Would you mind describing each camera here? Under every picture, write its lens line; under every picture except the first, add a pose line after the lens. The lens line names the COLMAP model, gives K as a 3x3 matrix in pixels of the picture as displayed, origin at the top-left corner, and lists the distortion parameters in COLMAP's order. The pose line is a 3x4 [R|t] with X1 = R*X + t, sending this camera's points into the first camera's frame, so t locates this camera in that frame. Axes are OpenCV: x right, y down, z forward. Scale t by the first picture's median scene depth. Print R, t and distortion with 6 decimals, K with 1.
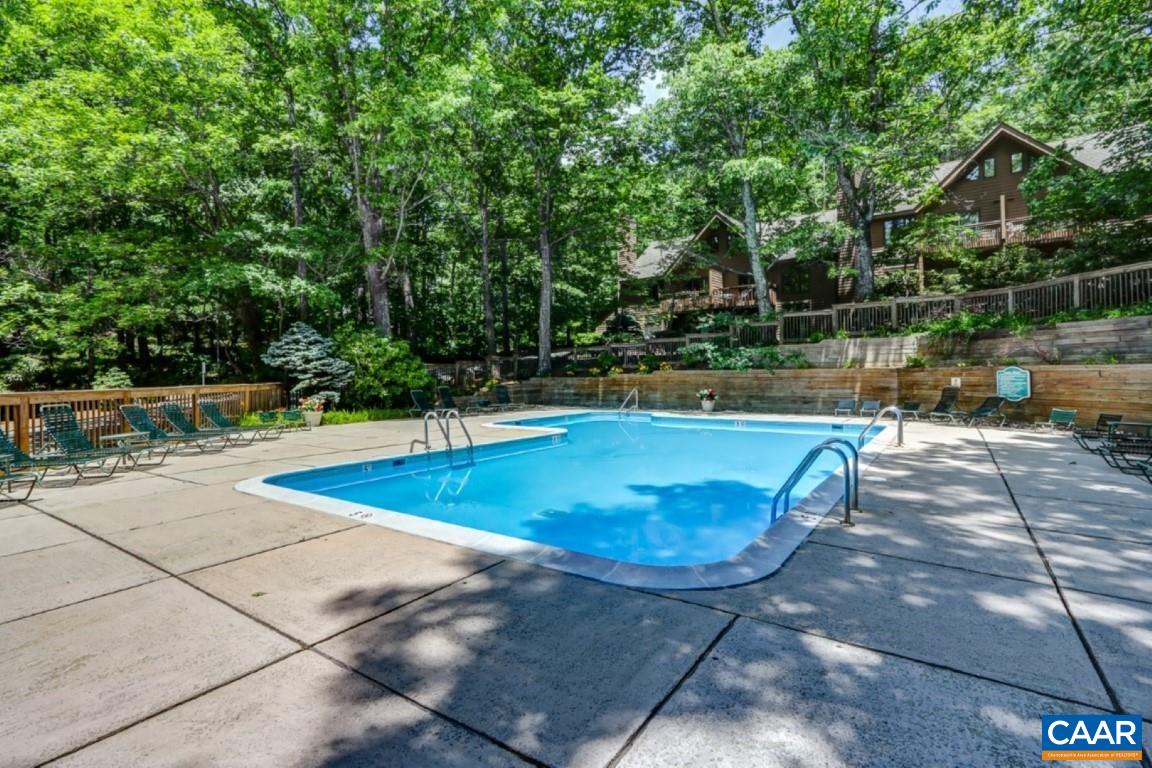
lens RADIAL K [[562.4, 0, 579.3], [0, 562.4, 368.2], [0, 0, 1]] dist [-0.008990, -0.000378]
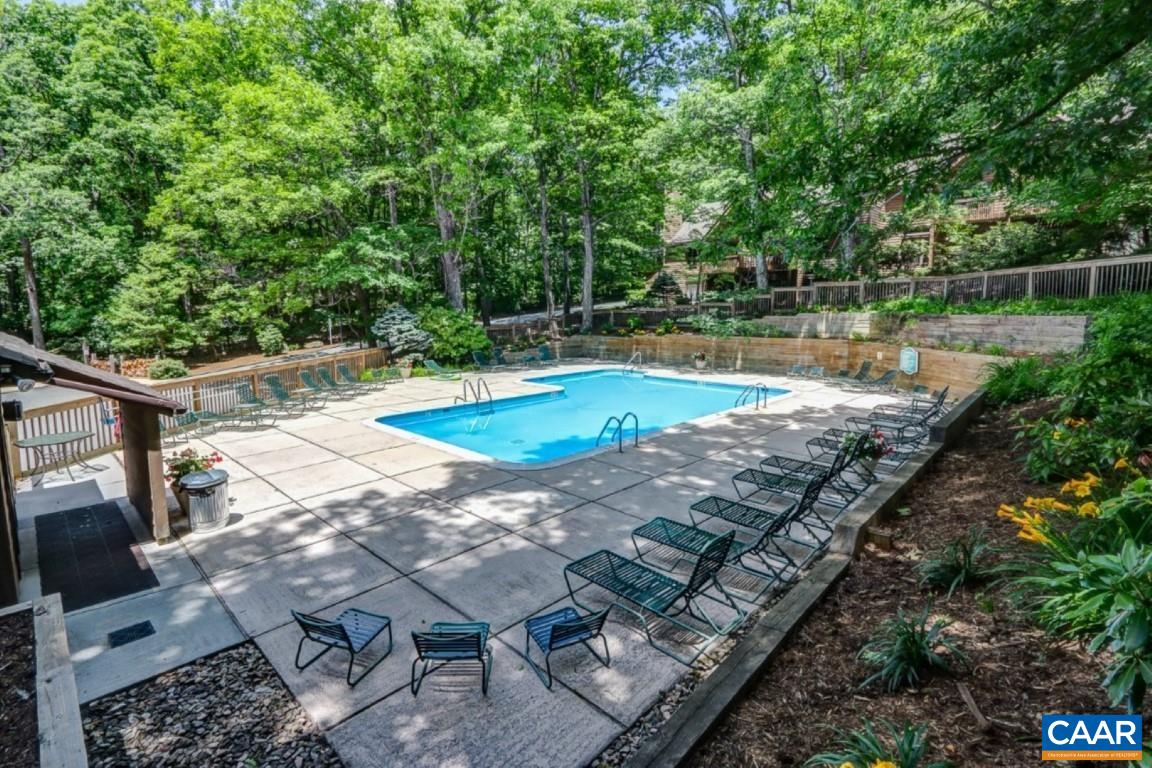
lens RADIAL K [[537.7, 0, 579.6], [0, 537.7, 369.7], [0, 0, 1]] dist [-0.000473, 0.000176]
pose [[0.989005, 0.023936, -0.145932, 0.176149], [-0.006397, 0.992815, 0.119492, -0.085121], [0.147743, -0.117245, 0.982052, -0.306122]]
